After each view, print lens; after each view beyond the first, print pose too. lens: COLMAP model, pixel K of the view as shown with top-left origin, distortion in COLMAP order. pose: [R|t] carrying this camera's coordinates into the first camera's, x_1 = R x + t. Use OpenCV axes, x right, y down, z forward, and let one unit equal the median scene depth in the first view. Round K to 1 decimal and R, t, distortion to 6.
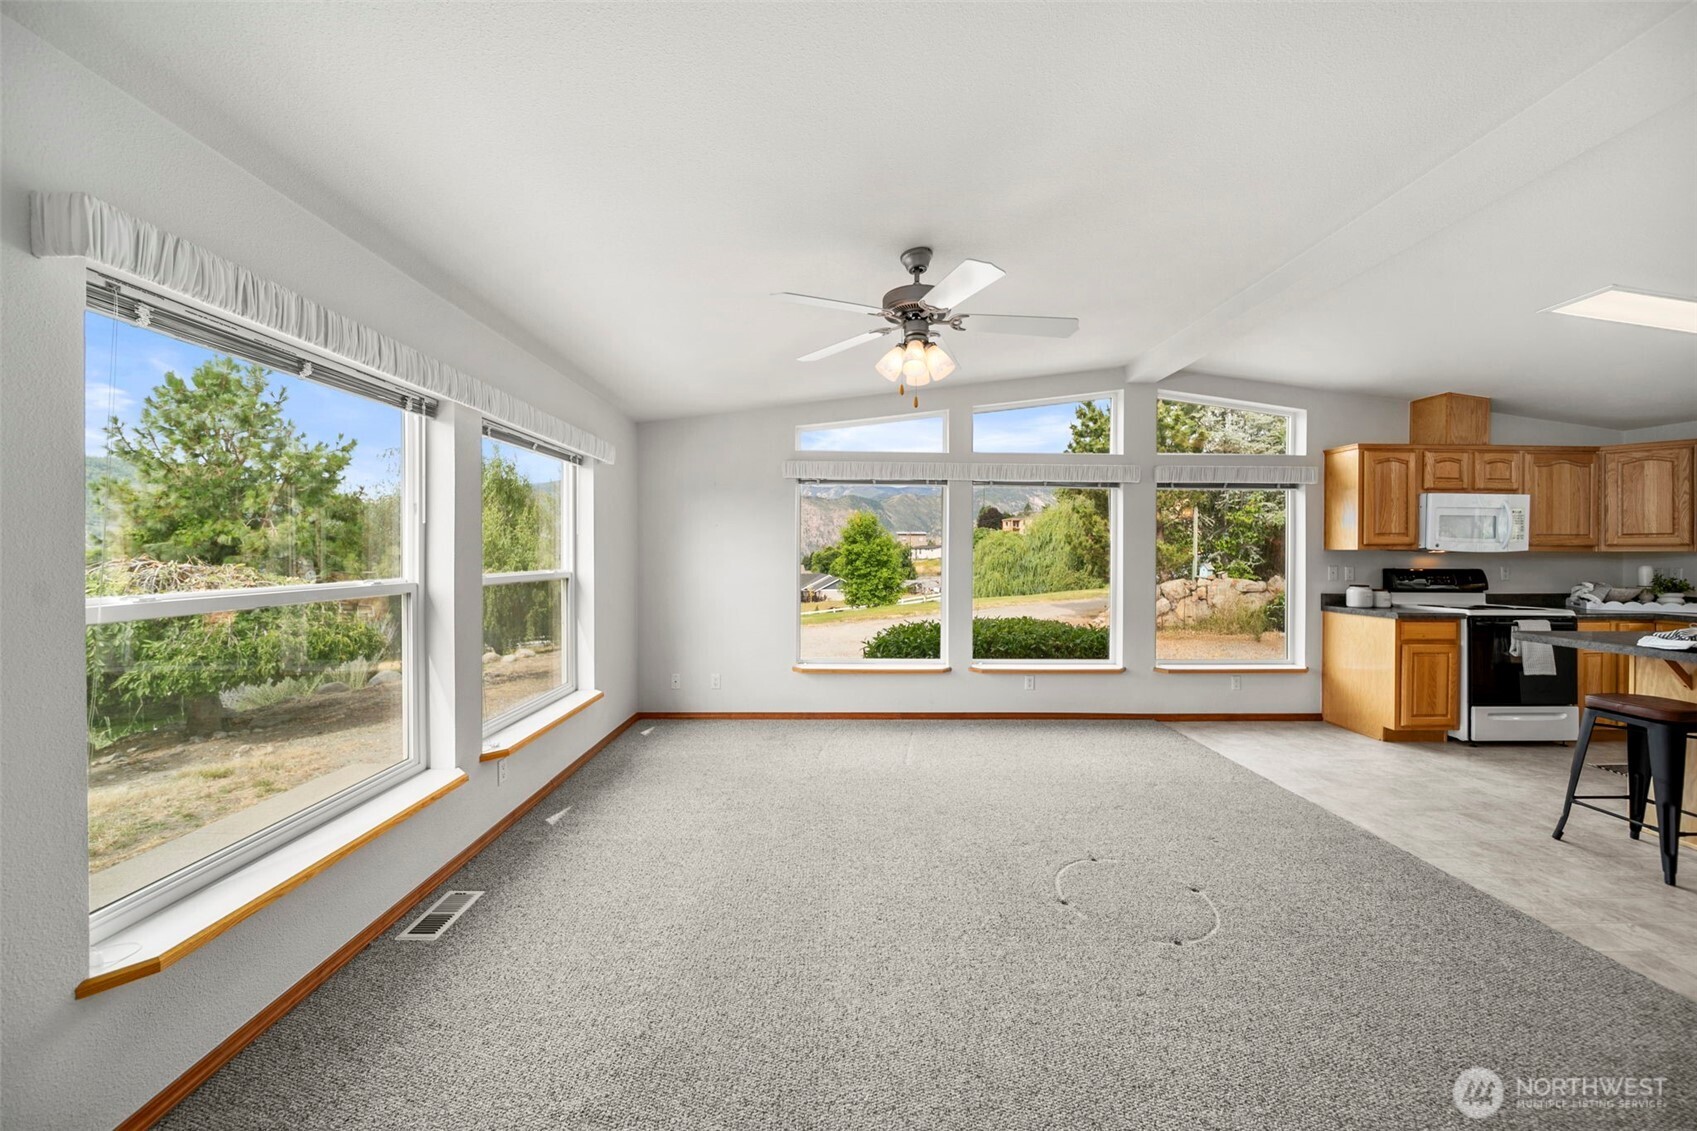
lens RADIAL K [[573.9, 0, 858.7], [0, 573.9, 554.8], [0, 0, 1]] dist [-0.005817, -0.000306]
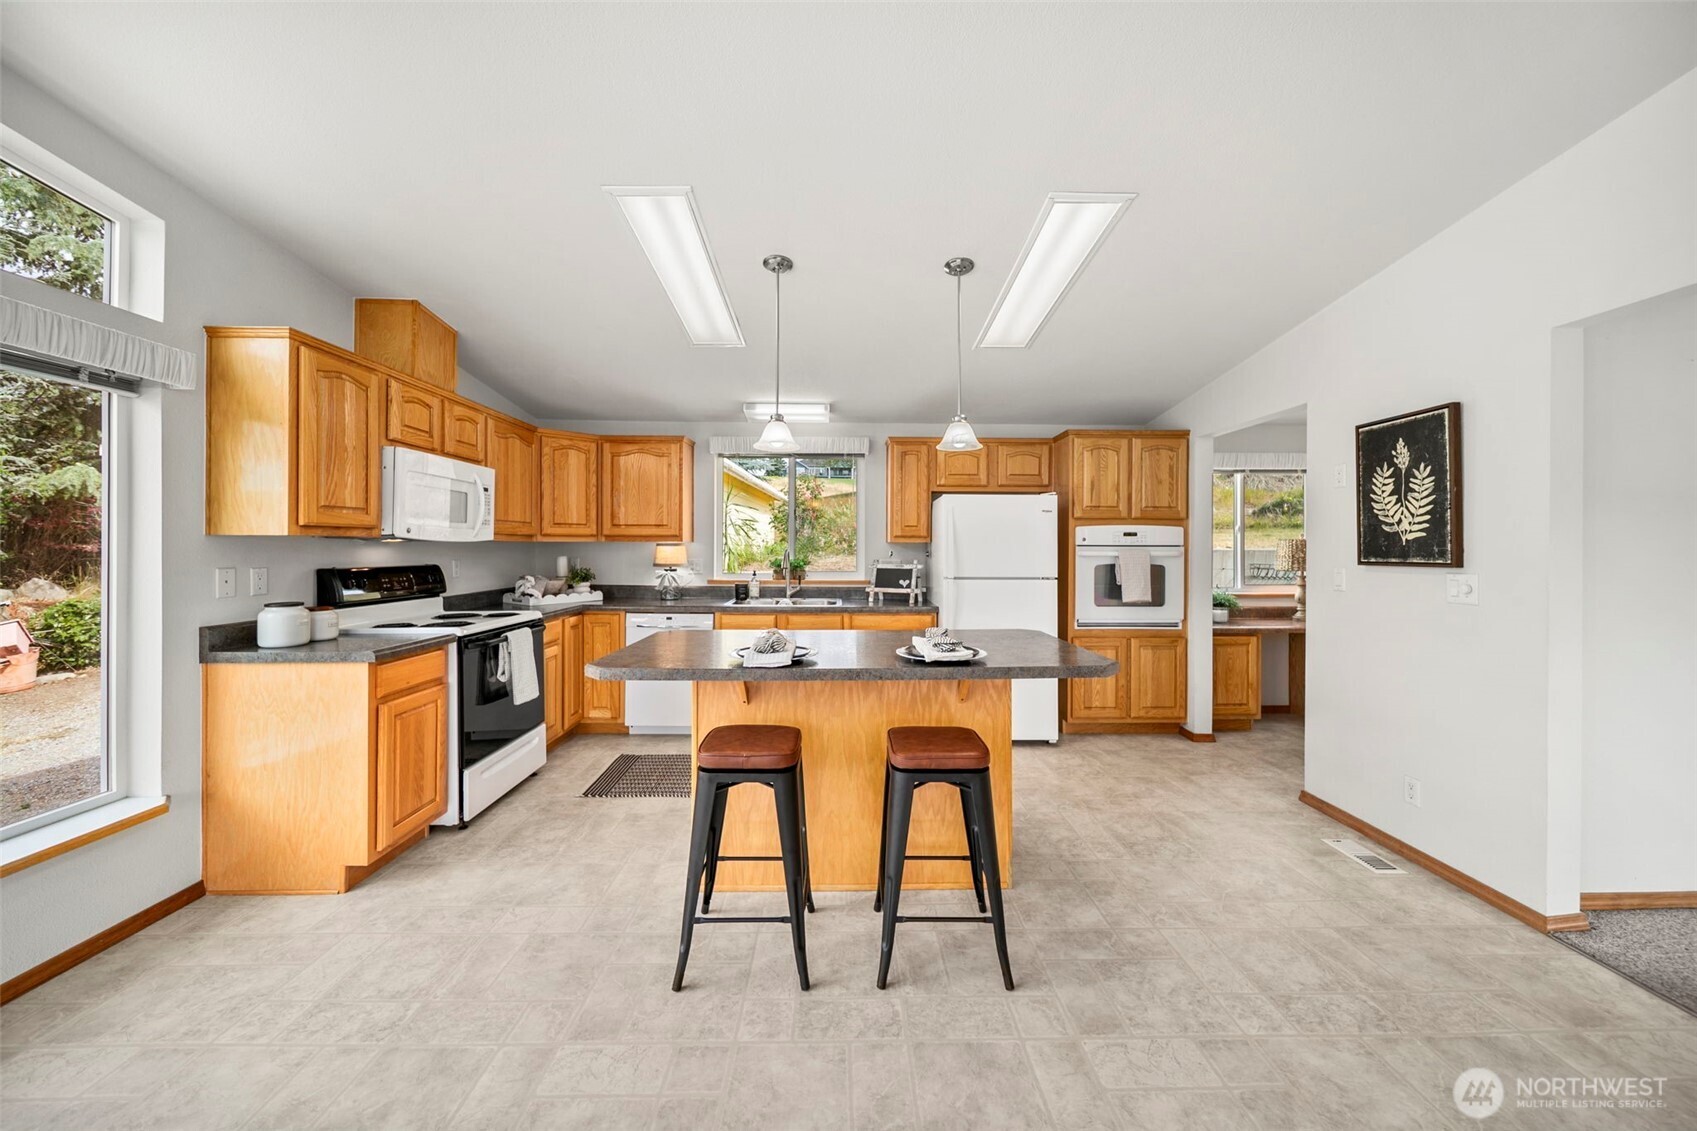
lens RADIAL K [[596.8, 0, 851.4], [0, 596.8, 546.3], [0, 0, 1]] dist [-0.000703, -0.000740]
pose [[-0.005212, -0.002299, 0.999984, 0.335544], [-0.001534, 0.999996, 0.002291, -0.001198], [-0.999985, -0.001522, -0.005215, 0.495605]]
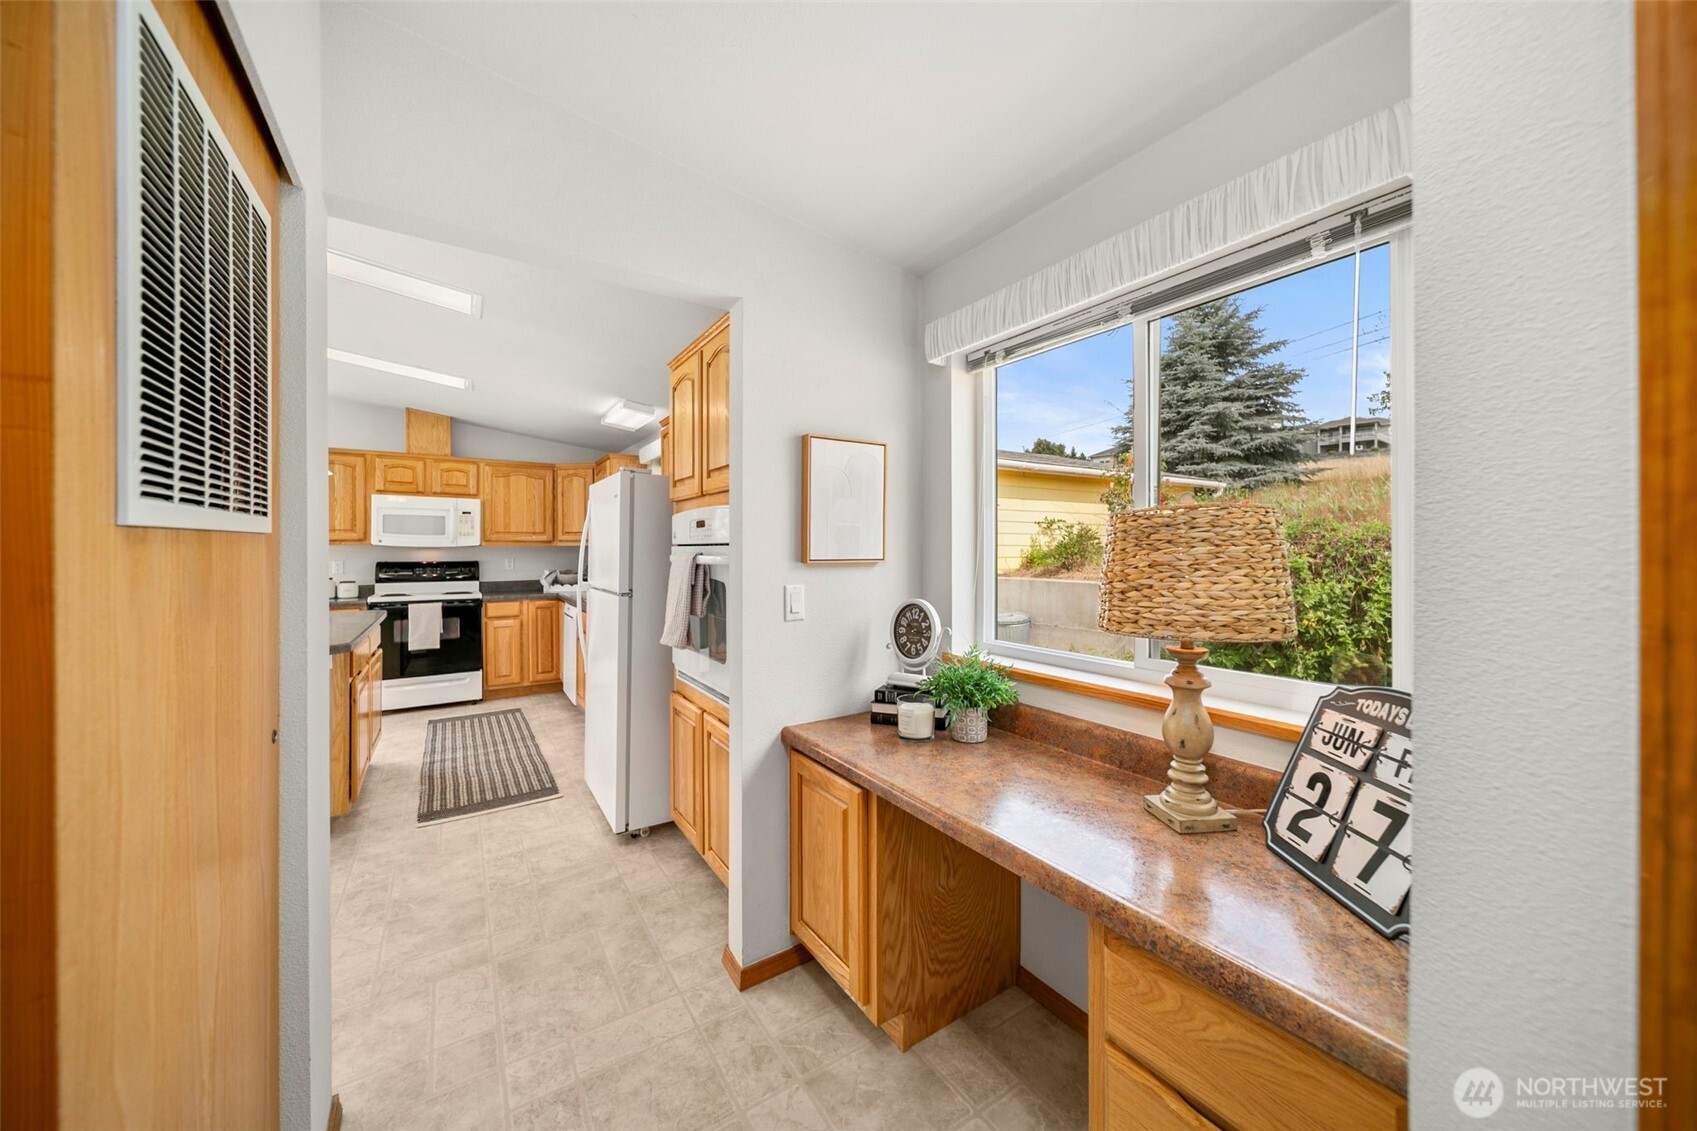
lens RADIAL K [[596.8, 0, 849.9], [0, 596.8, 548.1], [0, 0, 1]] dist [-0.000703, -0.000740]
pose [[0.838509, -0.005804, 0.544856, 1.125653], [0.006388, 0.999979, 0.000821, 0.002636], [-0.544850, 0.002793, 0.838529, -0.488547]]
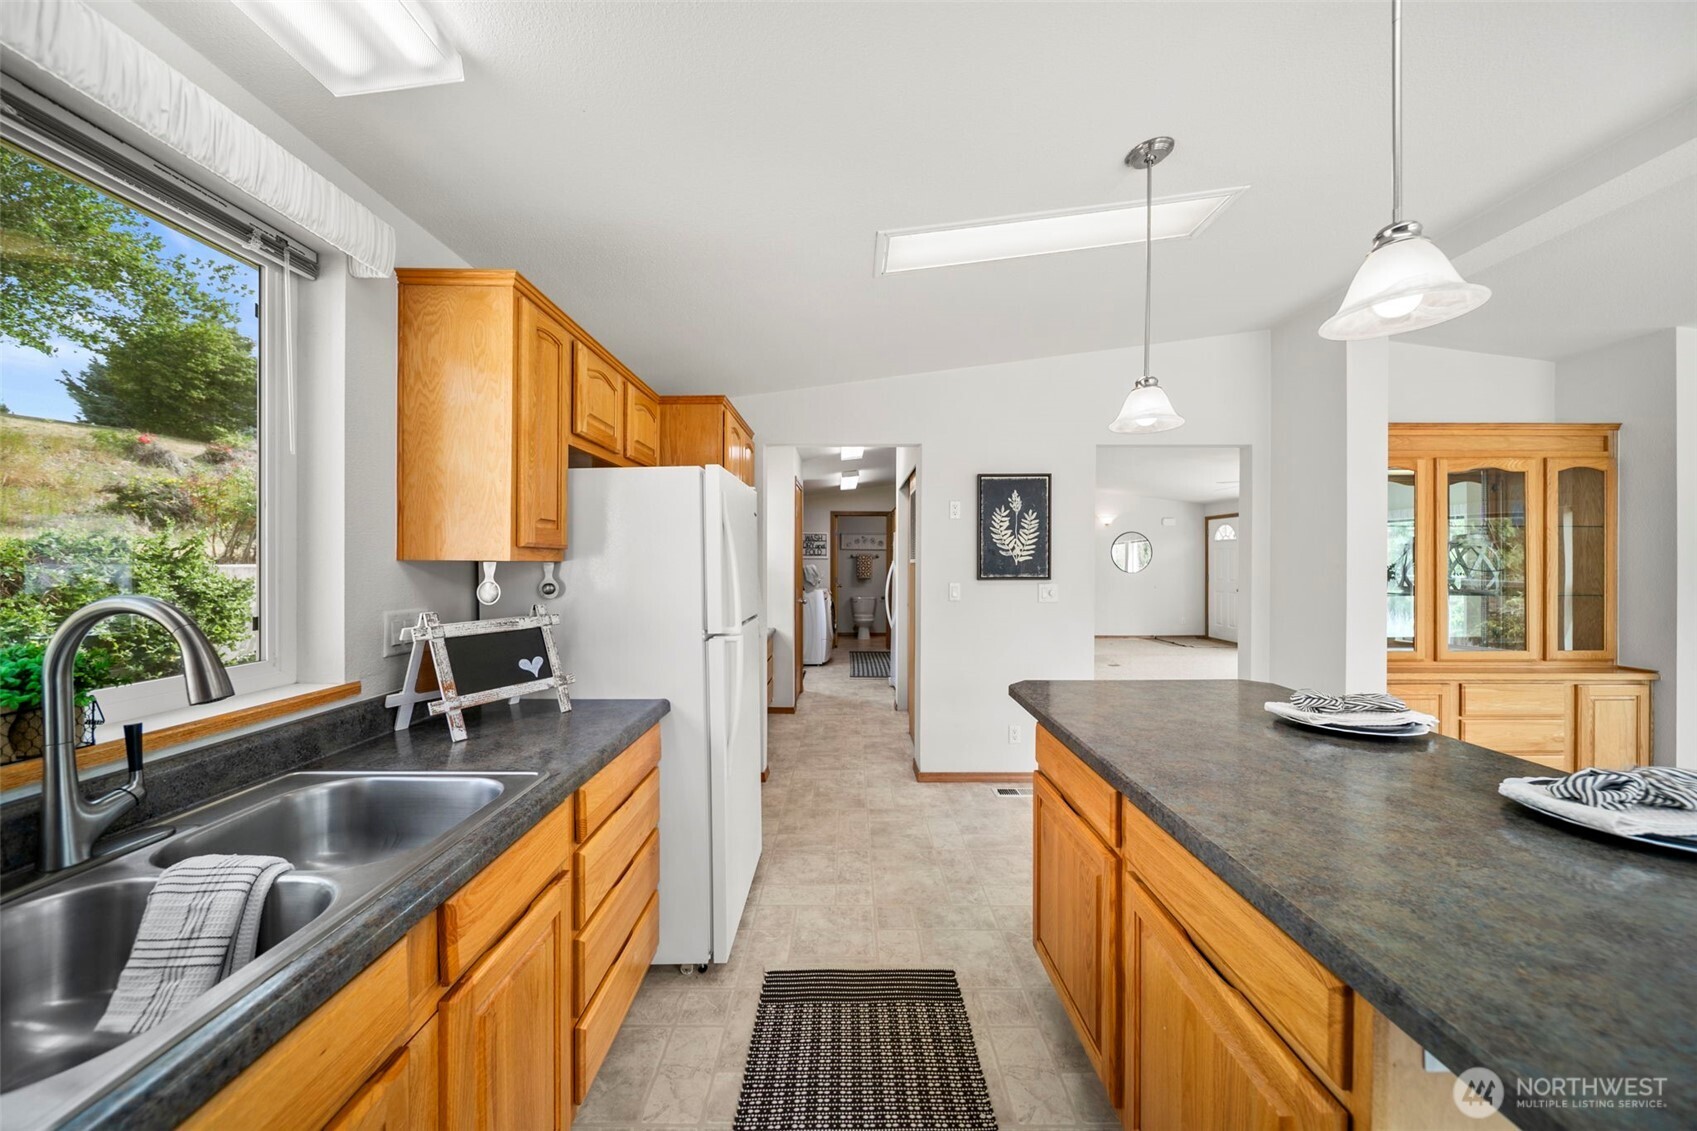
lens RADIAL K [[596.8, 0, 846.7], [0, 596.8, 565.0], [0, 0, 1]] dist [-0.000703, -0.000740]
pose [[-0.999884, -0.005924, 0.014052, 1.160521], [-0.005789, 0.999937, 0.009621, -0.008808], [-0.014108, 0.009538, -0.999855, 0.800263]]
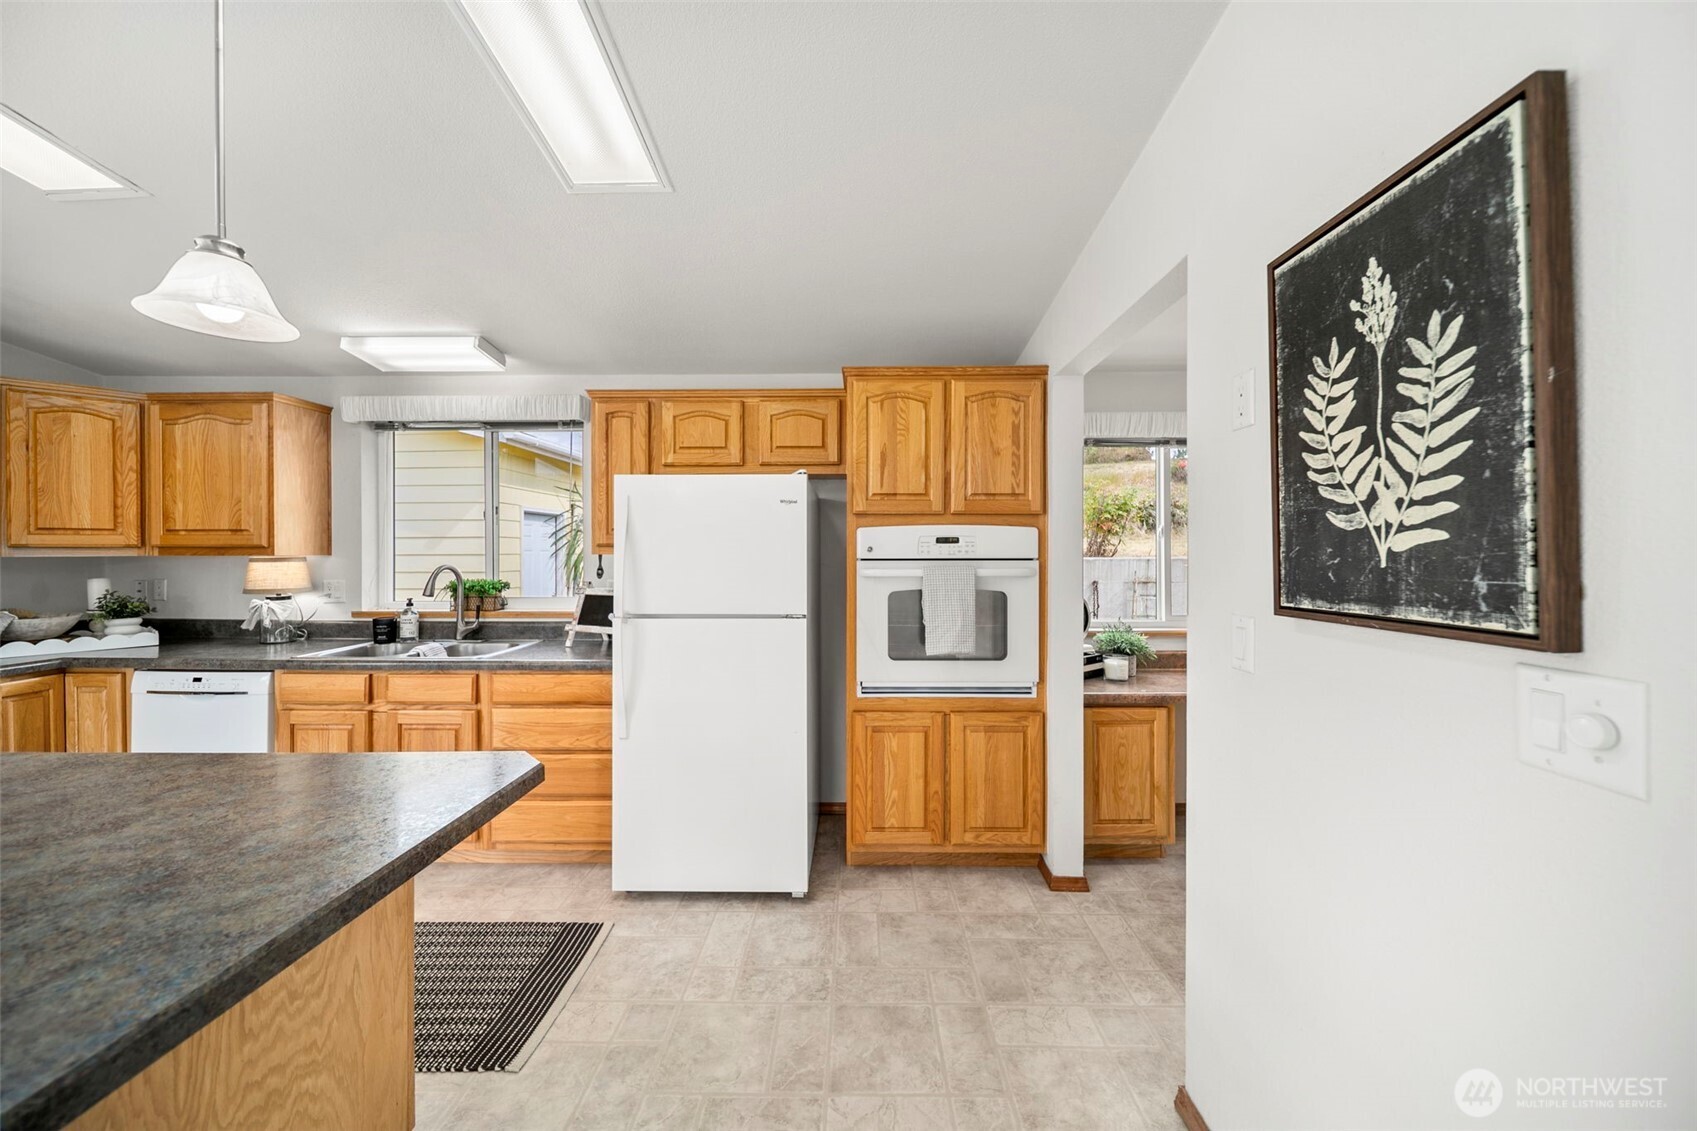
lens RADIAL K [[596.8, 0, 849.0], [0, 596.8, 554.2], [0, 0, 1]] dist [-0.000703, -0.000740]
pose [[0.024769, -0.003759, 0.999686, 0.720062], [0.003693, 0.999986, 0.003669, -0.007818], [-0.999686, 0.003601, 0.024782, 0.117747]]
